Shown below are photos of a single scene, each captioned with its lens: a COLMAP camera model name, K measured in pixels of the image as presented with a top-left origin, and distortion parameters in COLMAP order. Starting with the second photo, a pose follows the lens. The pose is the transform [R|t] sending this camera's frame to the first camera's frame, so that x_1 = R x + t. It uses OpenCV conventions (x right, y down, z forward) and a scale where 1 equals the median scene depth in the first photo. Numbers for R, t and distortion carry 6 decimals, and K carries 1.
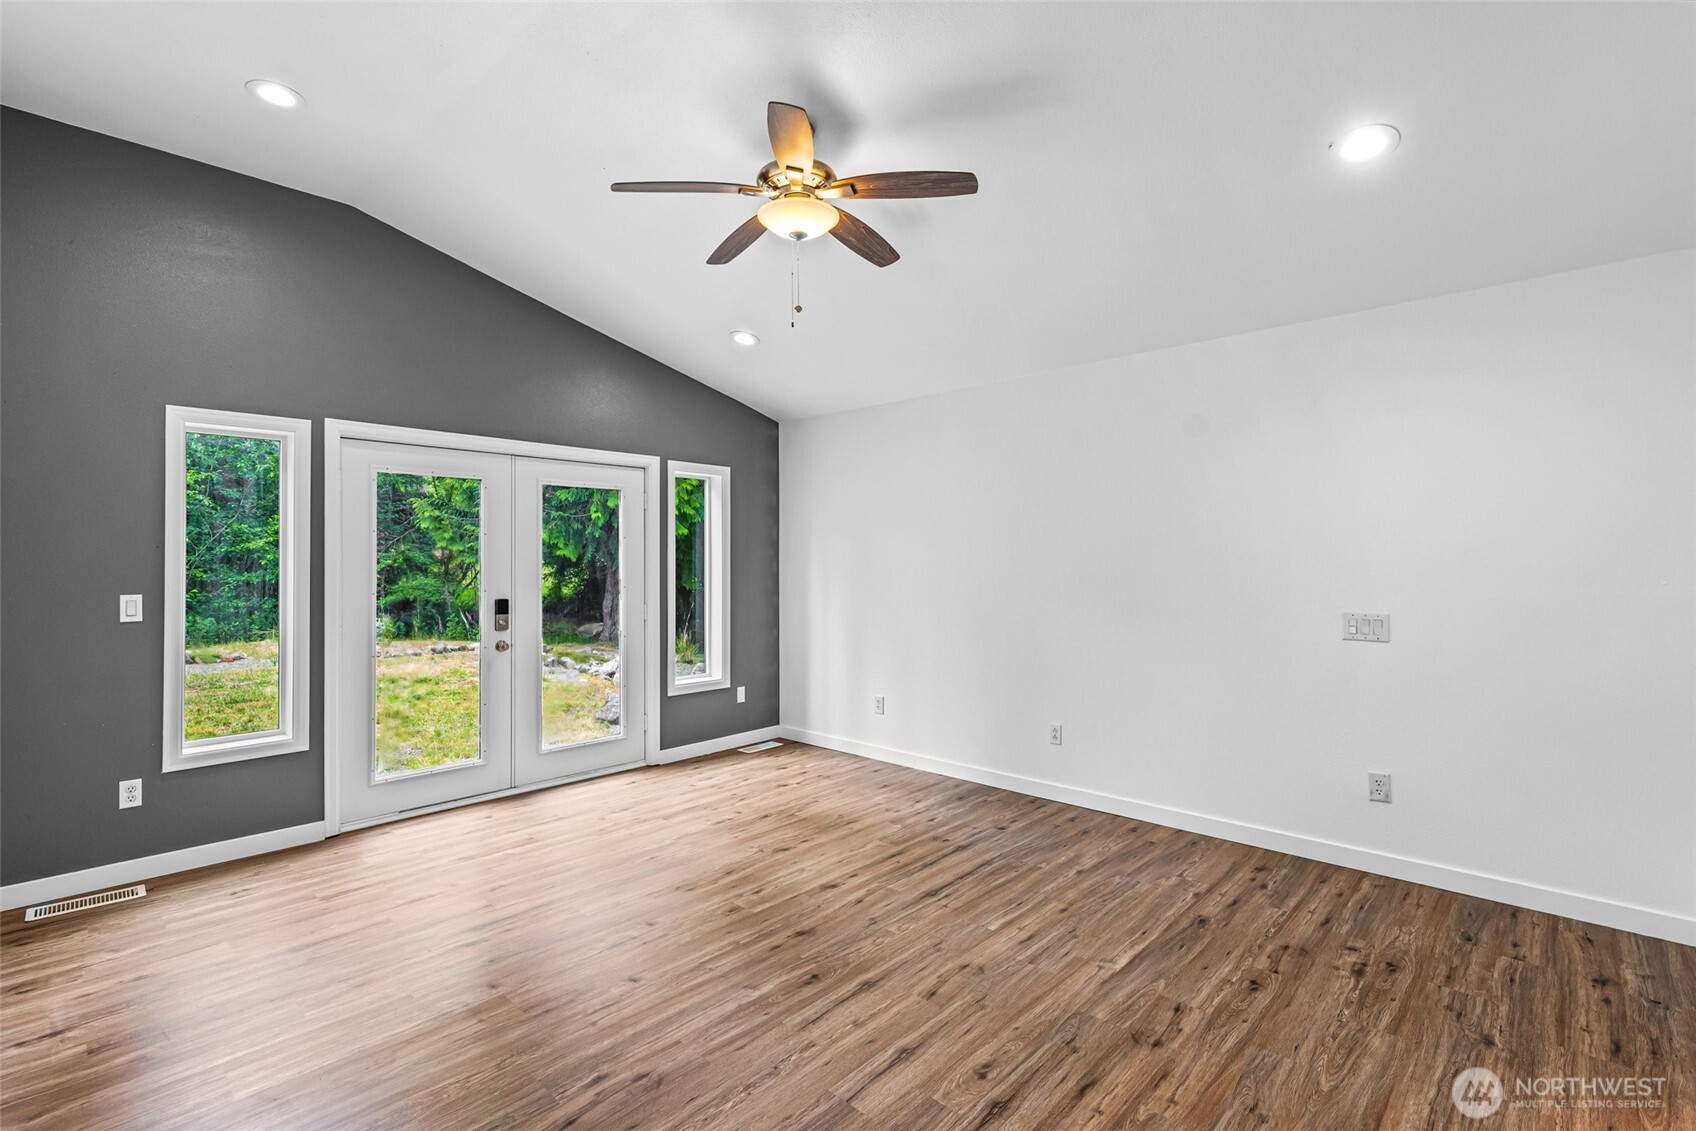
lens RADIAL K [[782.7, 0, 855.7], [0, 782.7, 560.4], [0, 0, 1]] dist [0.001211, -0.000332]
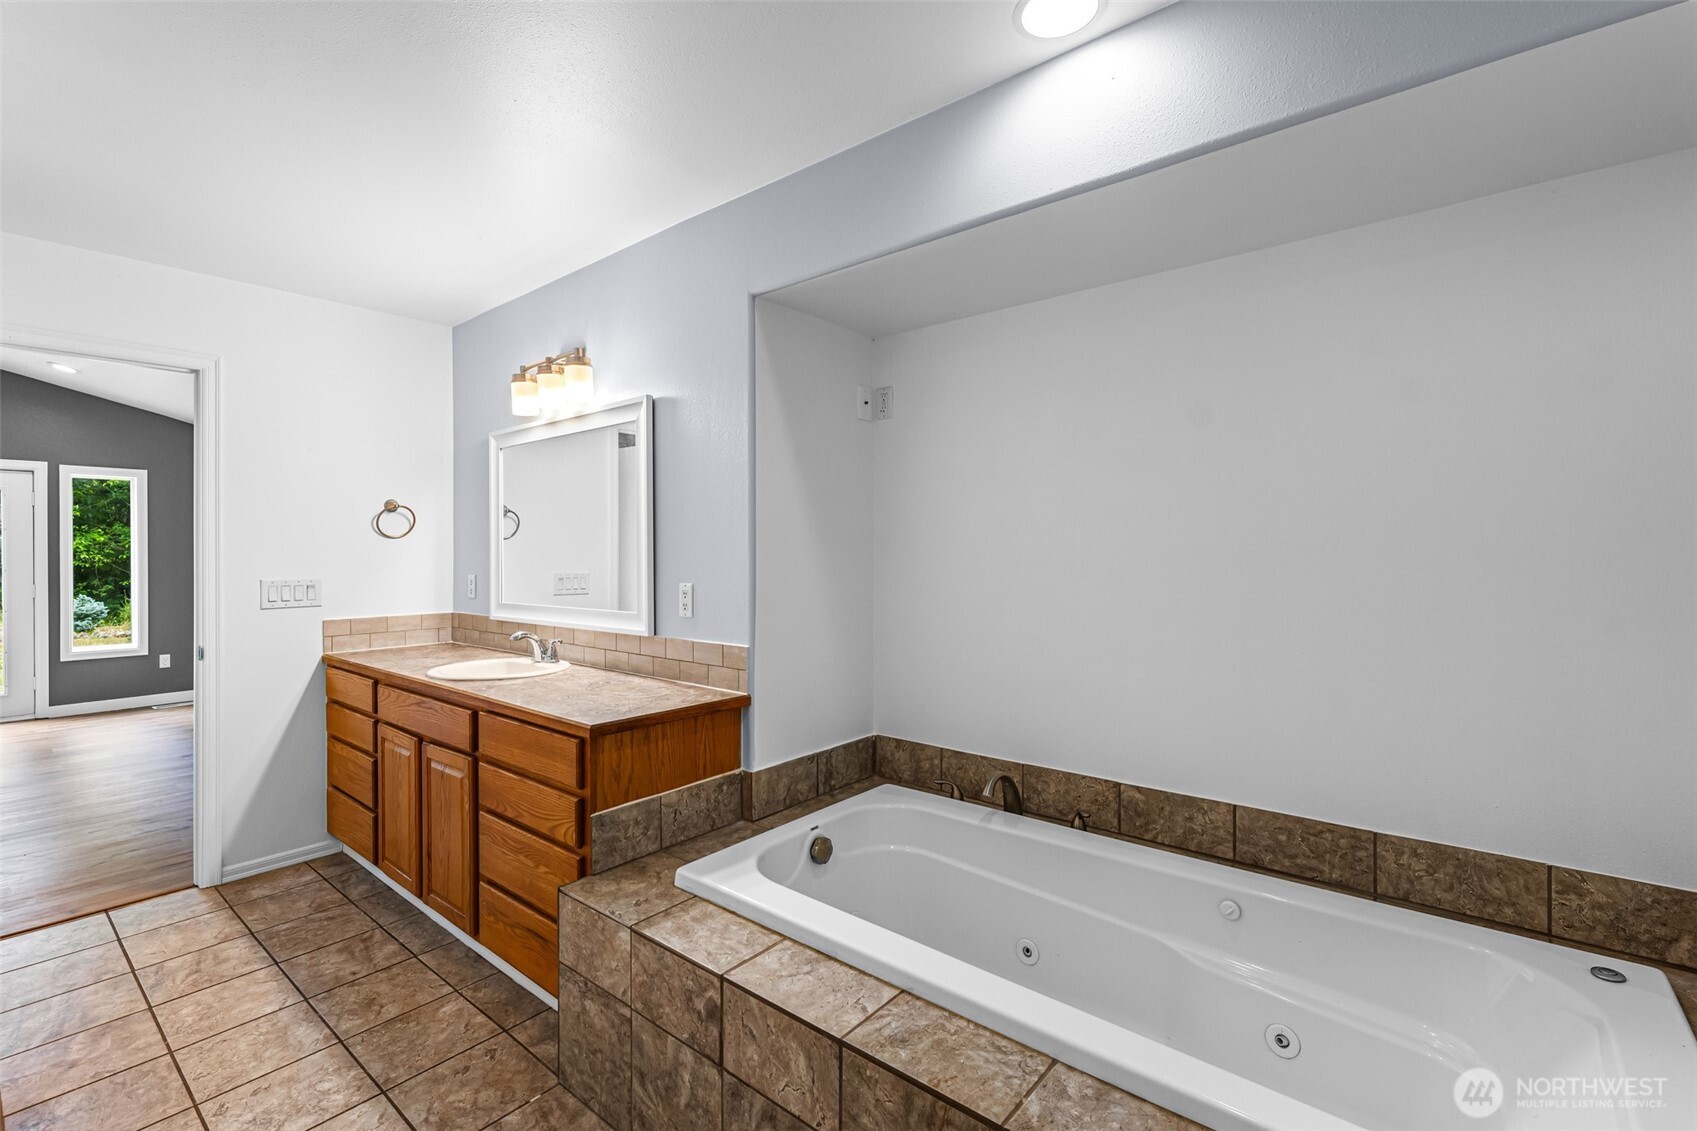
lens RADIAL K [[748.5, 0, 835.8], [0, 748.5, 552.4], [0, 0, 1]] dist [0.000753, 0.000051]
pose [[0.999580, 0.000931, 0.028960, 1.305317], [-0.001111, 0.999980, 0.006208, -0.003756], [-0.028954, -0.006238, 0.999561, -0.261763]]
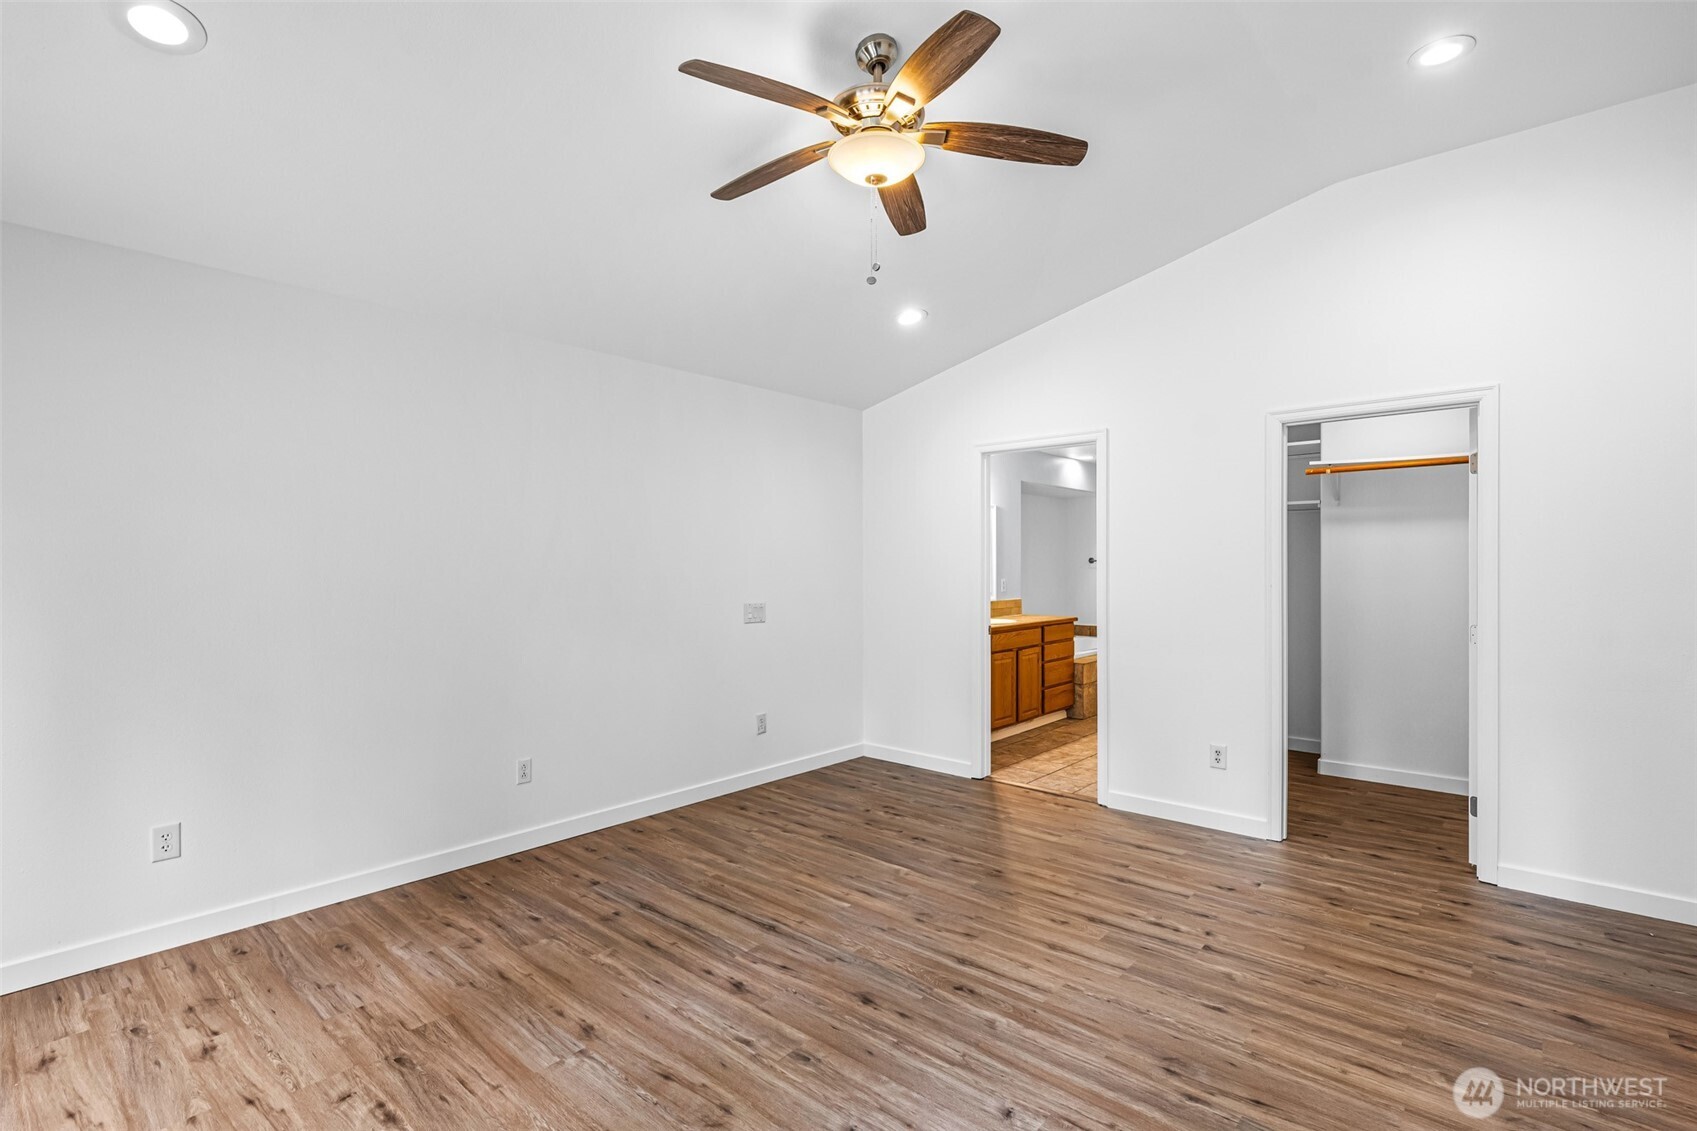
lens RADIAL K [[783.2, 0, 855.2], [0, 783.2, 573.7], [0, 0, 1]] dist [0.001211, -0.000332]
pose [[-0.029821, -0.007054, 0.999530, -0.721986], [-0.003285, 0.999970, 0.006959, 0.003711], [-0.999550, -0.003076, -0.029843, 0.816339]]
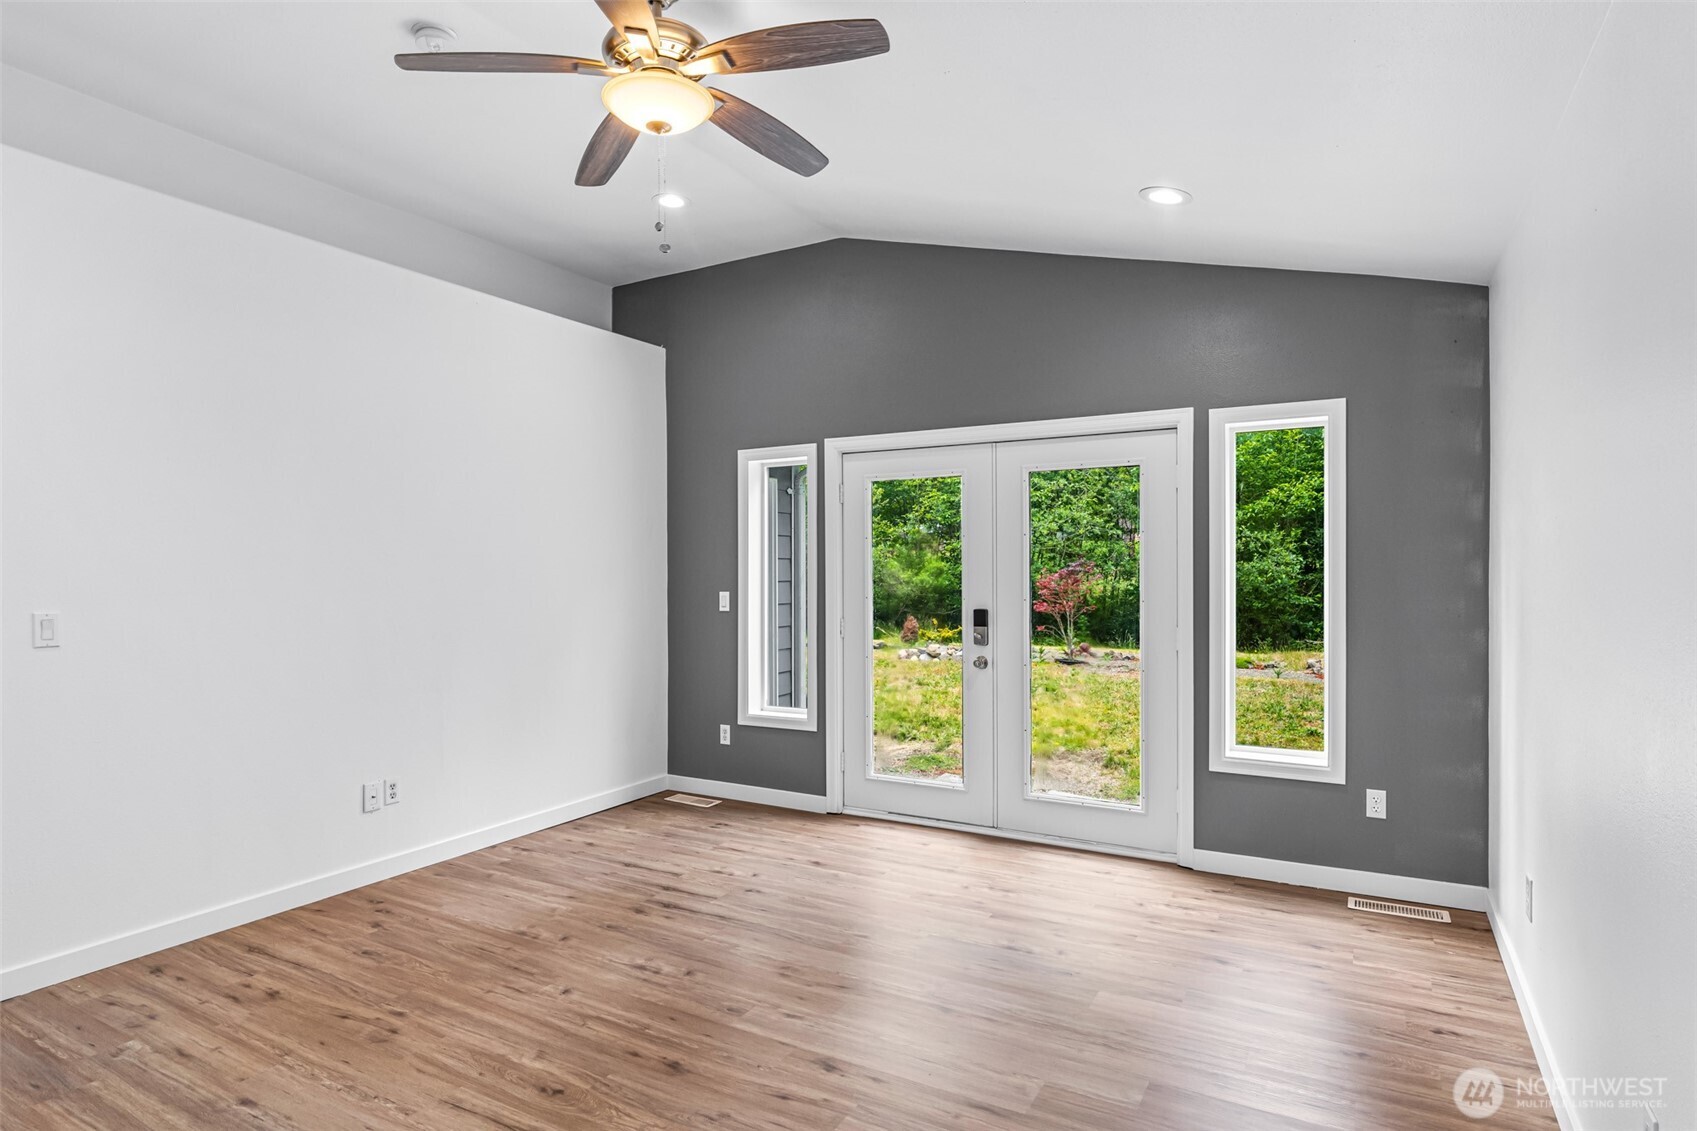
lens RADIAL K [[929.3, 0, 842.4], [0, 929.3, 577.4], [0, 0, 1]] dist [0.002251, -0.000274]
pose [[0.207804, 0.008732, -0.978131, 0.648571], [0.006074, 0.999929, 0.010217, 0.002755], [0.978152, -0.008064, 0.207736, 0.766852]]
